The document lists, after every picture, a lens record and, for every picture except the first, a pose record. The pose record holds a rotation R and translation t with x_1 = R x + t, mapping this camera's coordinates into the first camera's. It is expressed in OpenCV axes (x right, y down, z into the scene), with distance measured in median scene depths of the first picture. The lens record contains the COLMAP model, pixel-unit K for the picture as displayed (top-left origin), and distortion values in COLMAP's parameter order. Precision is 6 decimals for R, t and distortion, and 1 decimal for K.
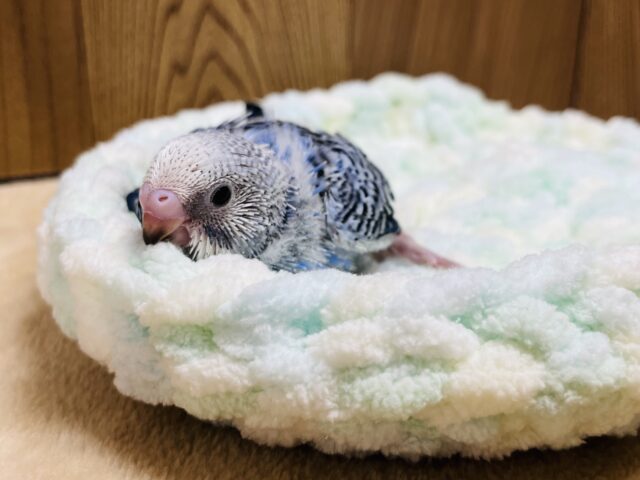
lens RADIAL K [[818.9, 0, 290.3], [0, 818.9, 240.1], [0, 0, 1]] dist [-0.005327, -0.035837]
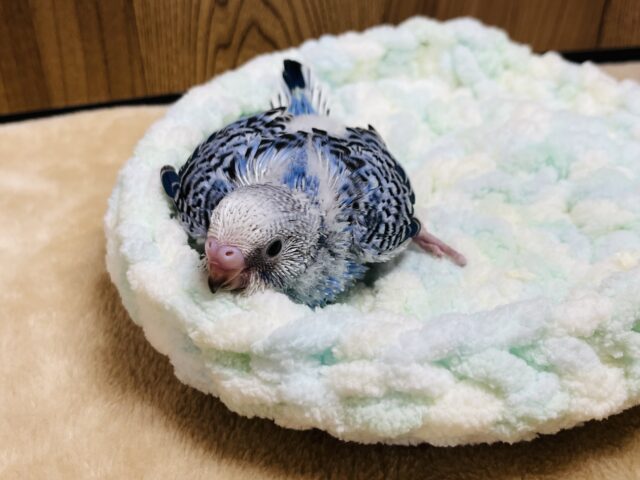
lens RADIAL K [[818.9, 0, 290.3], [0, 818.9, 240.1], [0, 0, 1]] dist [-0.005327, -0.035837]
pose [[0.998244, 0.014348, -0.057468, 0.042393], [0.001620, 0.963243, 0.268626, -0.423312], [0.059210, -0.268247, 0.961529, -0.188591]]
